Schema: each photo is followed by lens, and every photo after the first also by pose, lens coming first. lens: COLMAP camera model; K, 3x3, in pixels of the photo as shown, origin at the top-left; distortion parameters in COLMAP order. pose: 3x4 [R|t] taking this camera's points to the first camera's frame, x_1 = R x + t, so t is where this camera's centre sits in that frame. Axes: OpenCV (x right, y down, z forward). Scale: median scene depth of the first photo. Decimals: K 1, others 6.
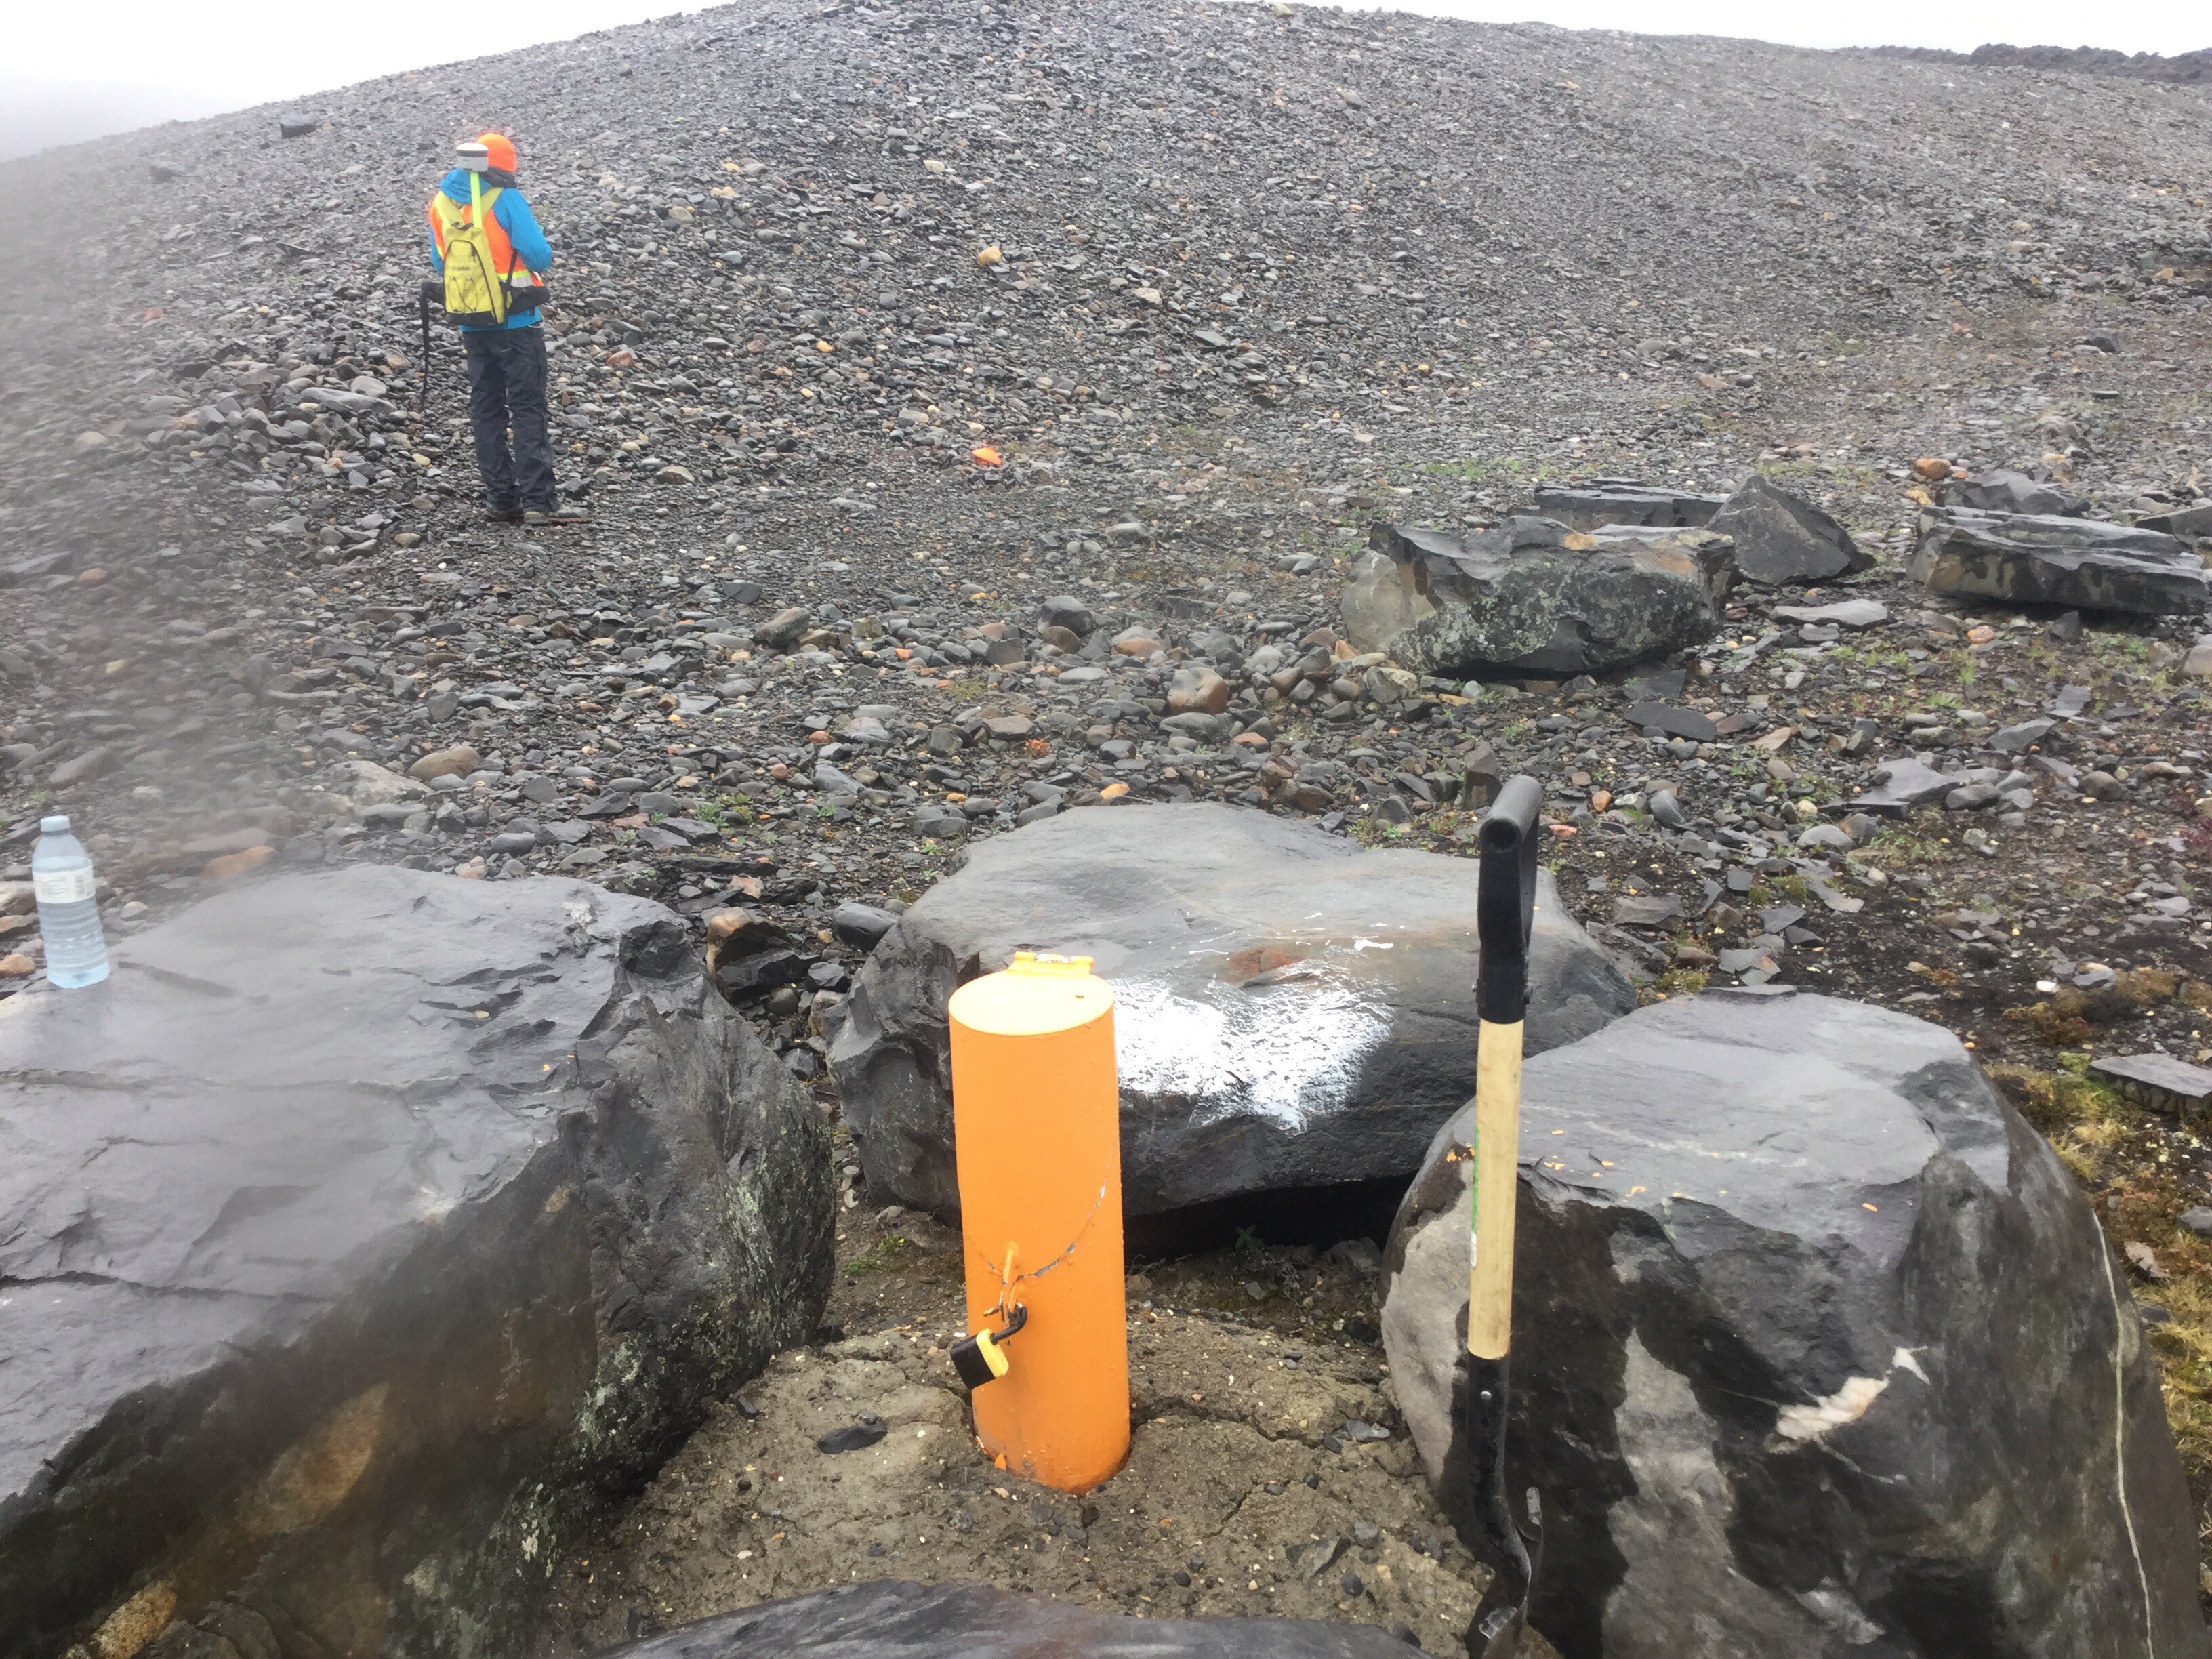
lens RADIAL K [[1973.4, 0, 1103.9], [0, 1973.4, 857.2], [0, 0, 1]] dist [0.073284, -0.130807]
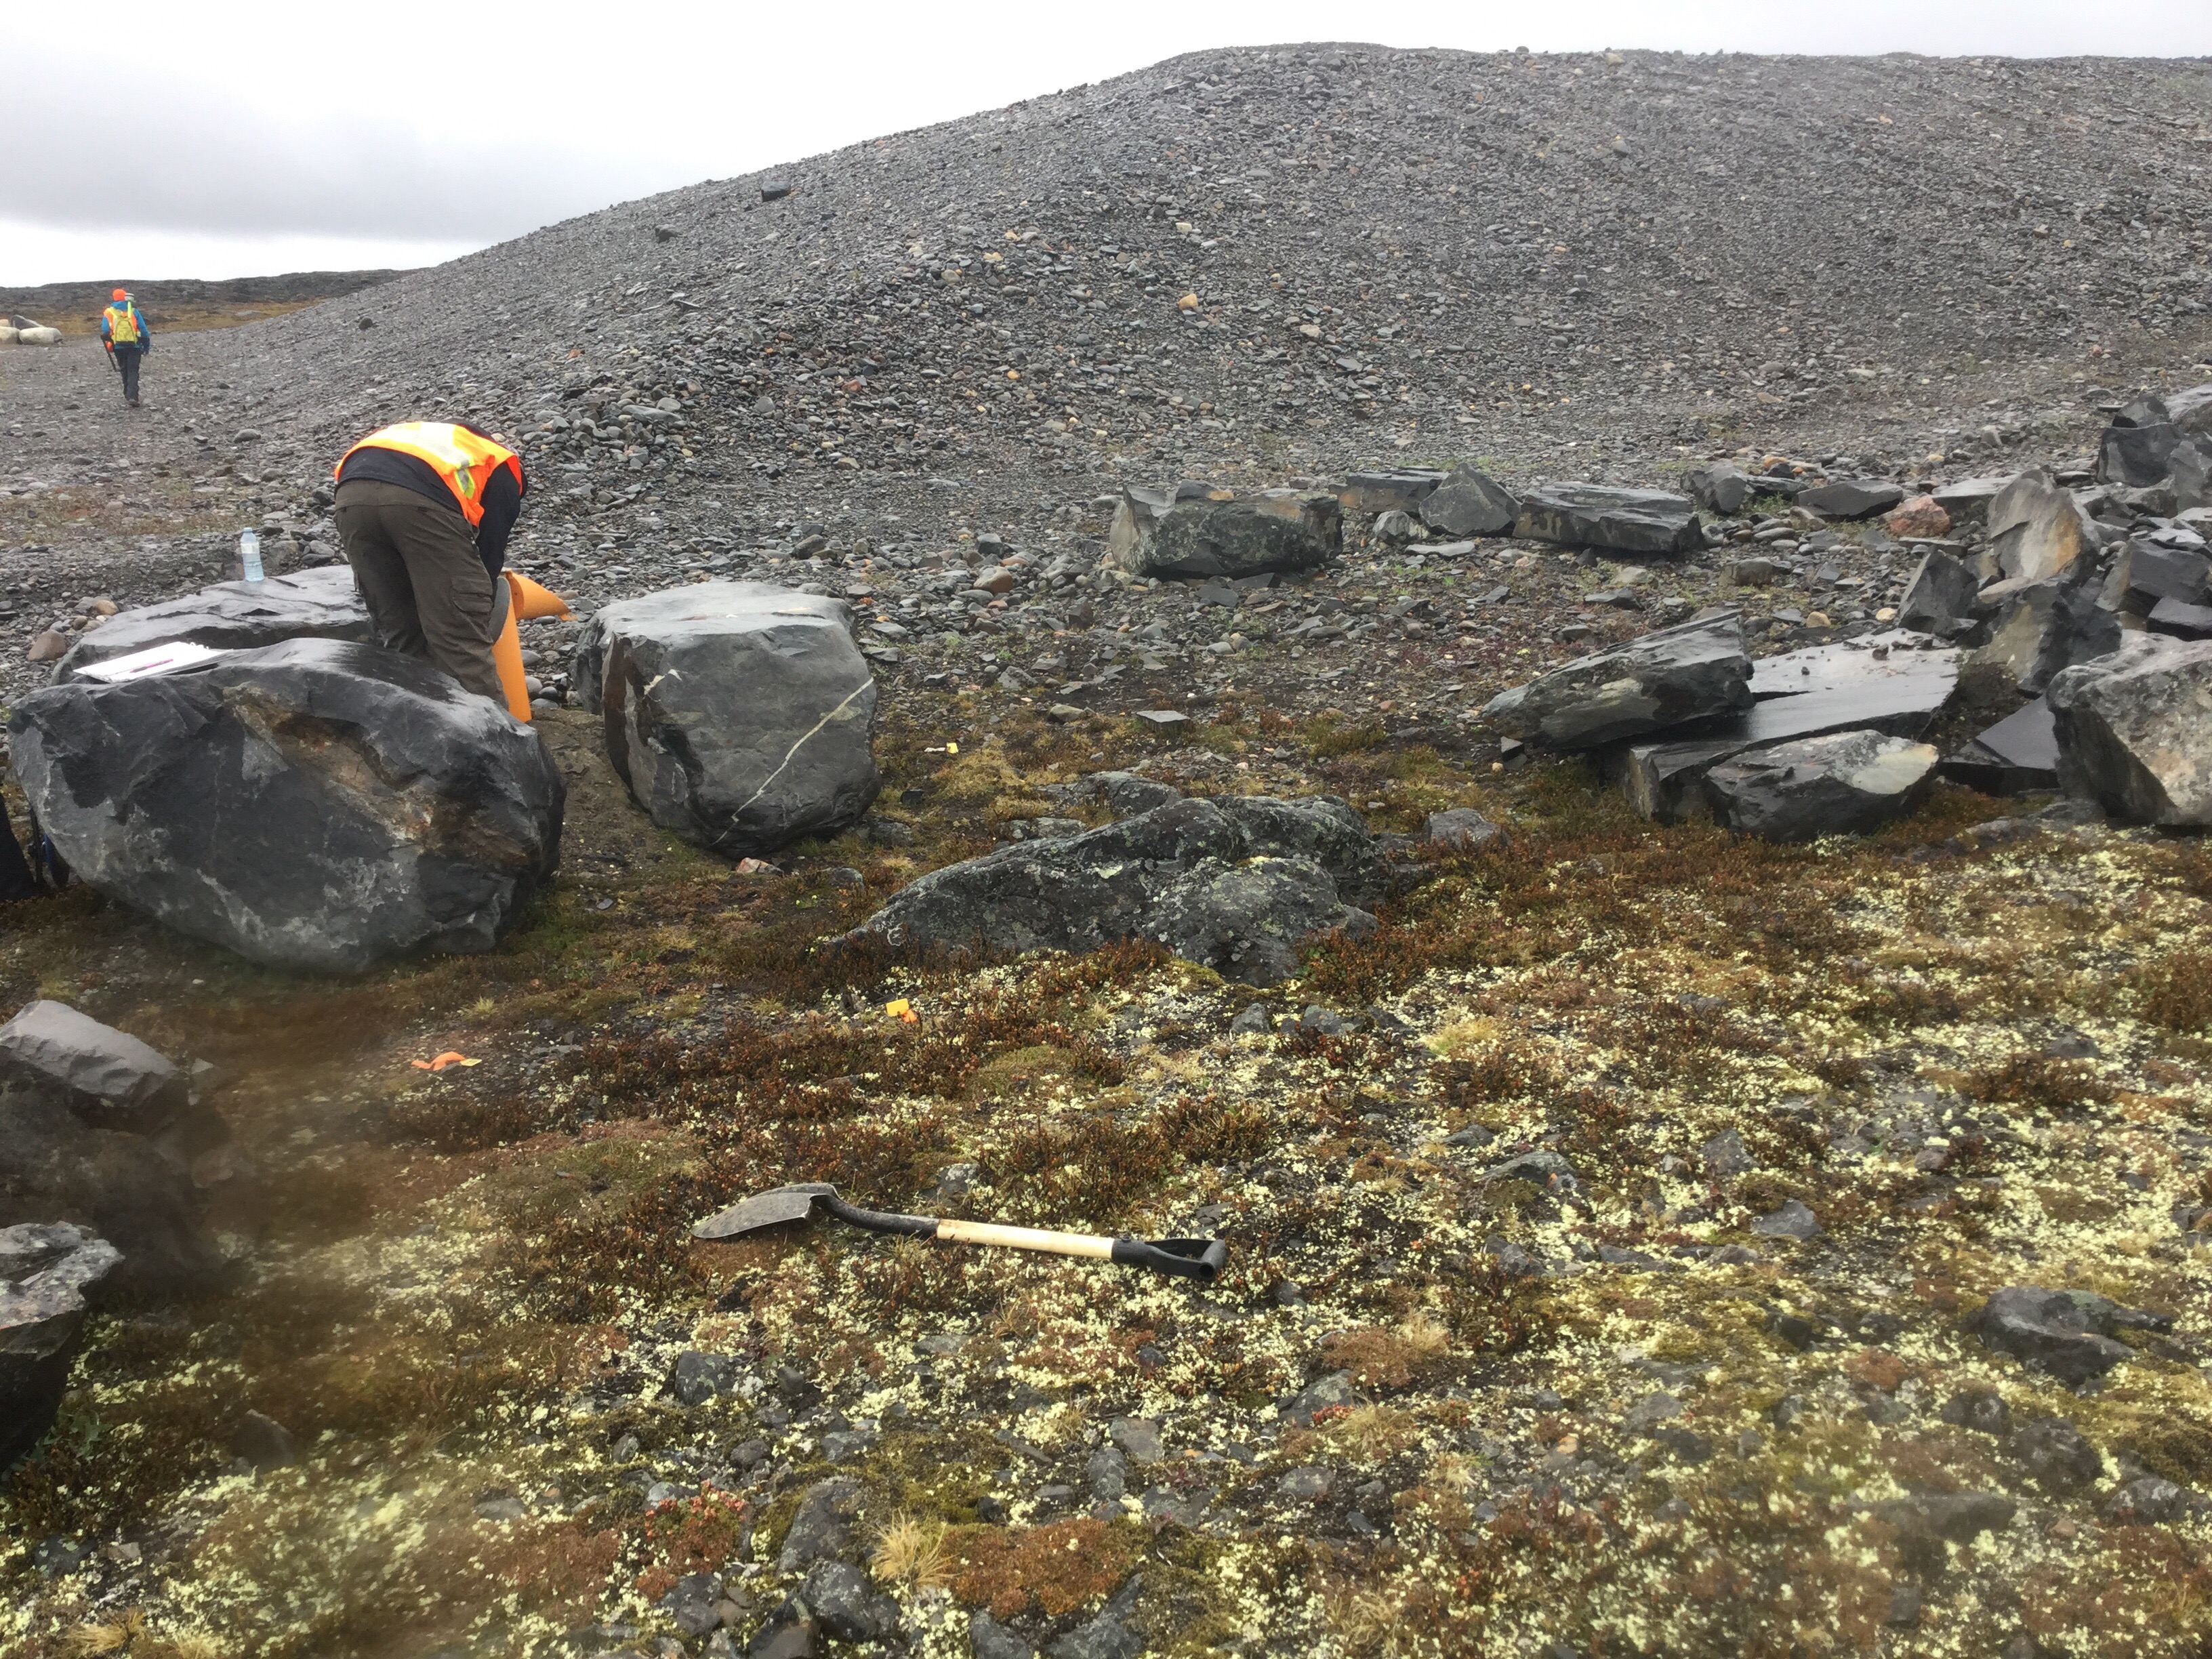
lens RADIAL K [[1973.4, 0, 1115.9], [0, 1973.4, 876.1], [0, 0, 1]] dist [0.073284, -0.130807]
pose [[0.969203, 0.054840, -0.240079, 0.240998], [-0.054953, 0.998470, 0.006232, 0.065049], [0.240054, 0.007153, 0.970733, -0.265653]]
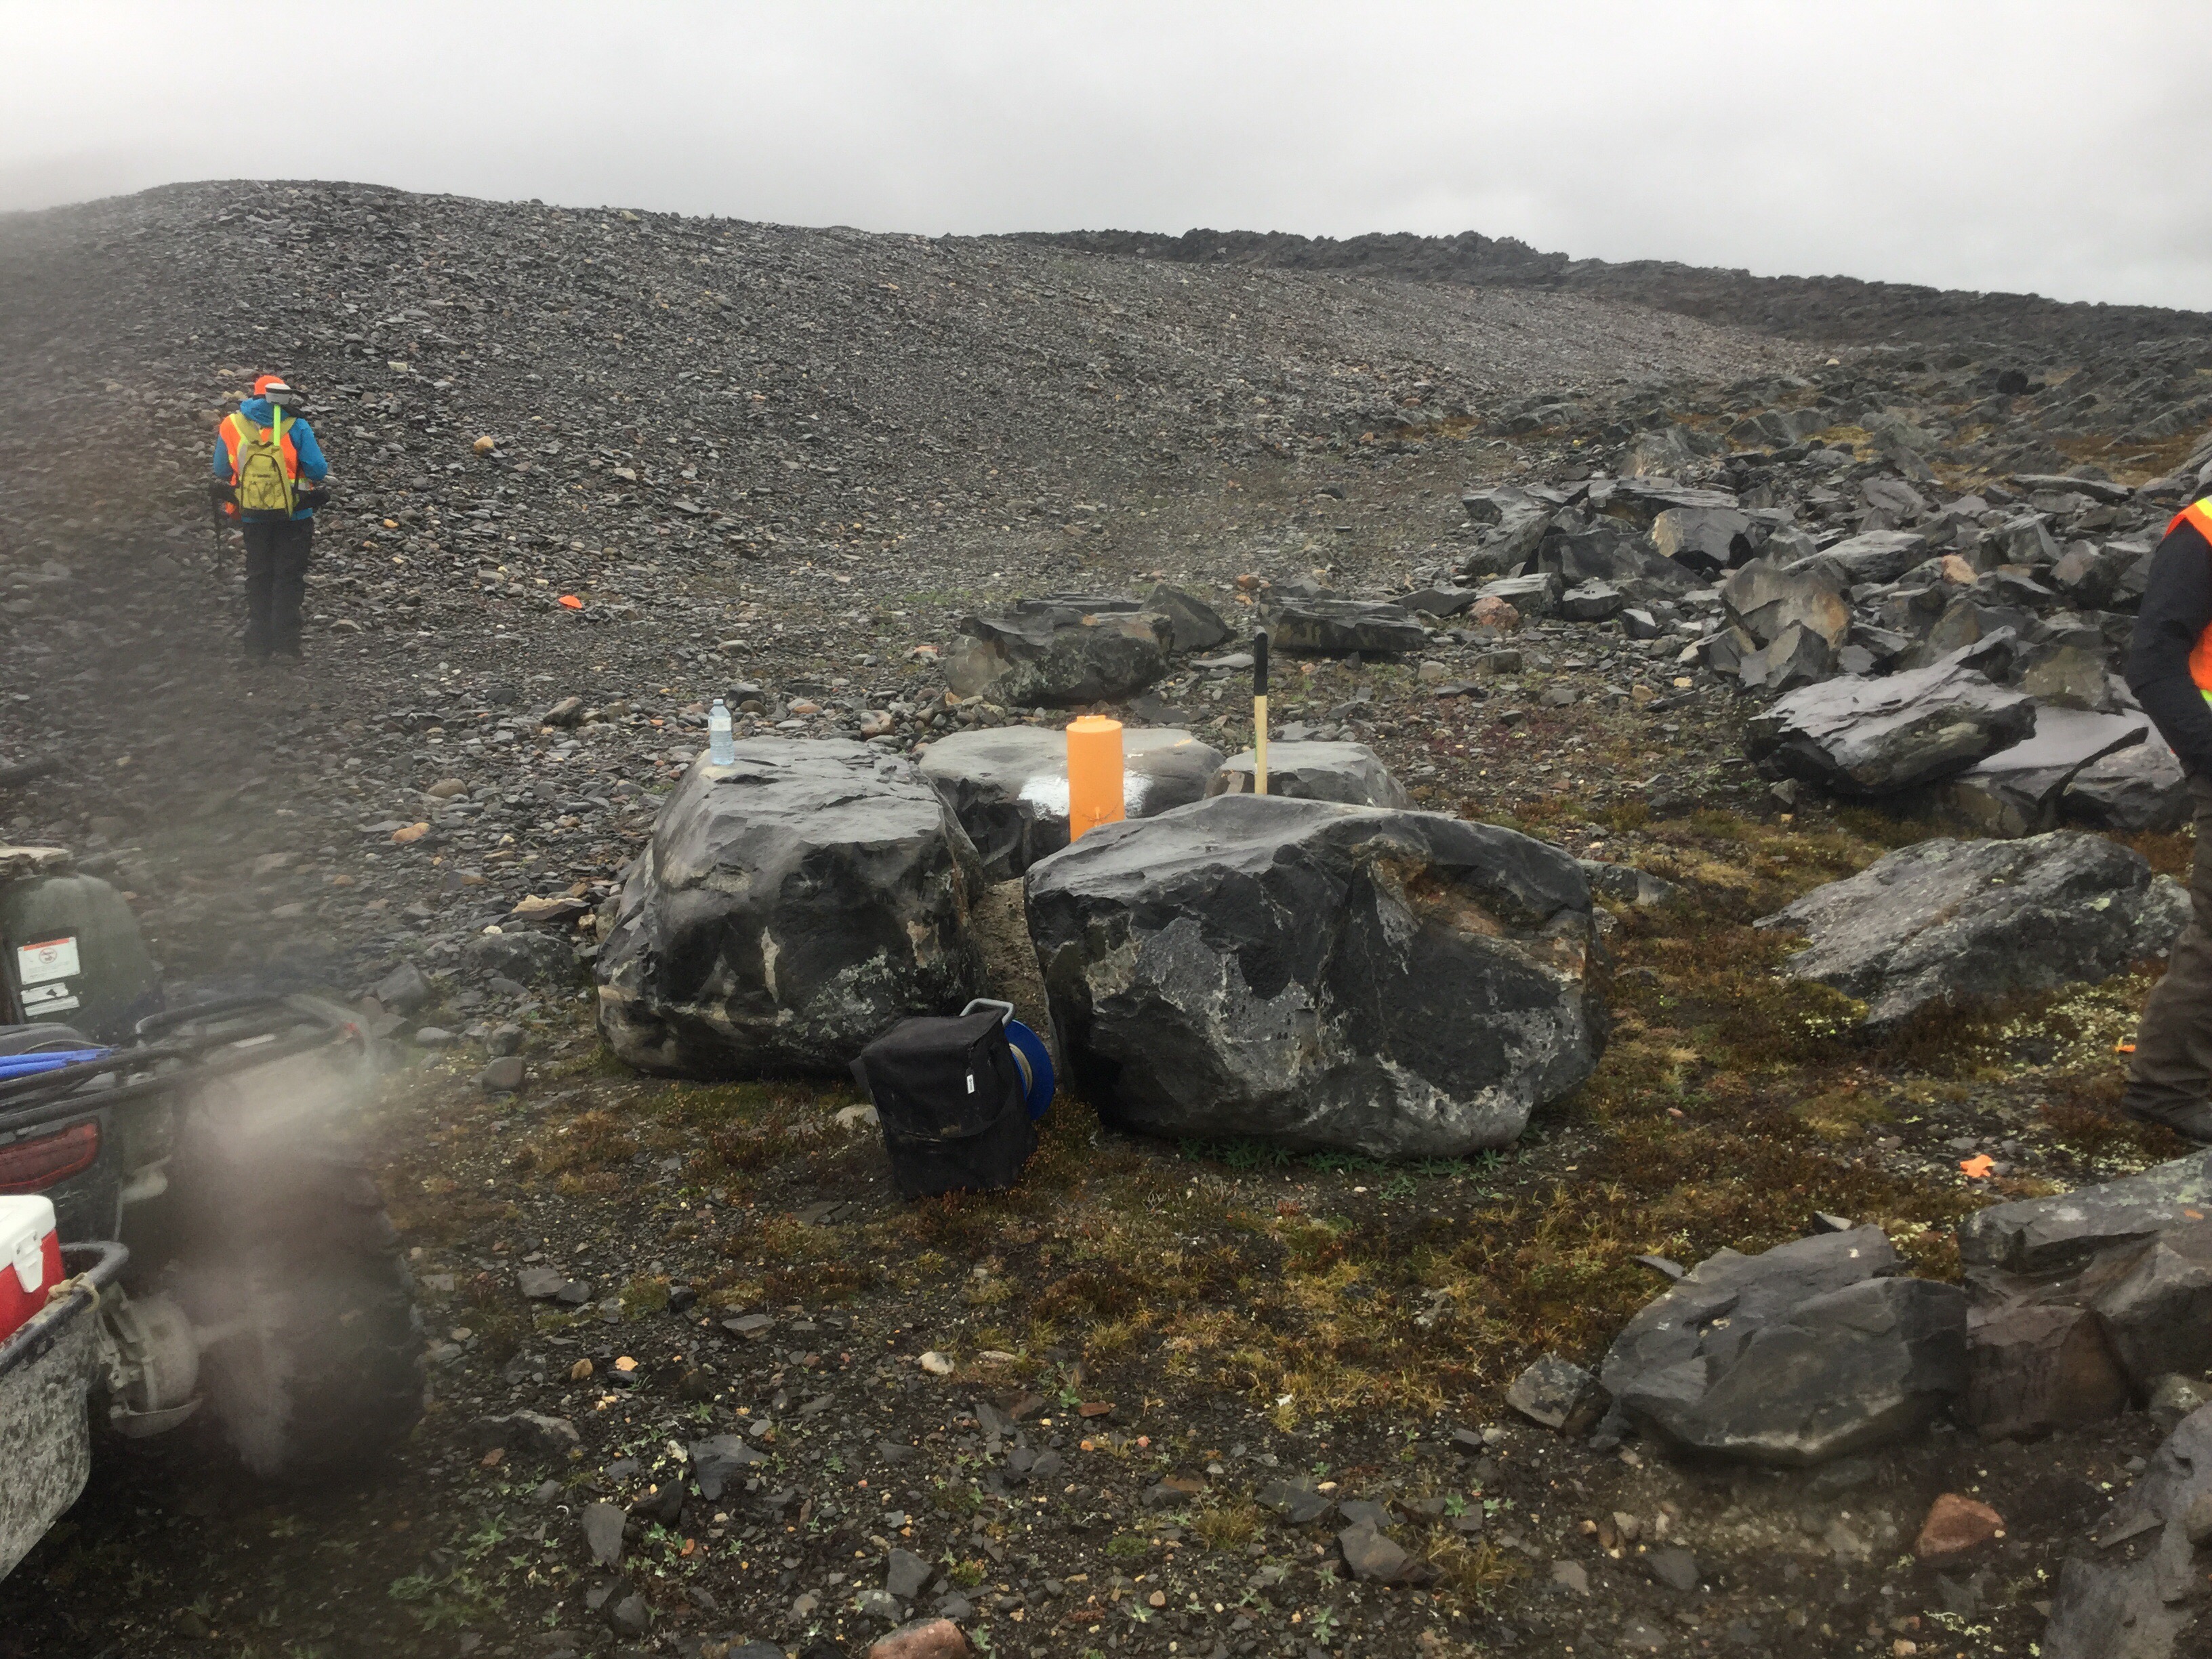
lens RADIAL K [[1973.4, 0, 1112.7], [0, 1973.4, 882.6], [0, 0, 1]] dist [0.073284, -0.130807]
pose [[0.938617, -0.095028, 0.331614, -0.133272], [0.116451, 0.992163, -0.045291, 0.057925], [-0.324711, 0.081127, 0.942327, -0.235555]]
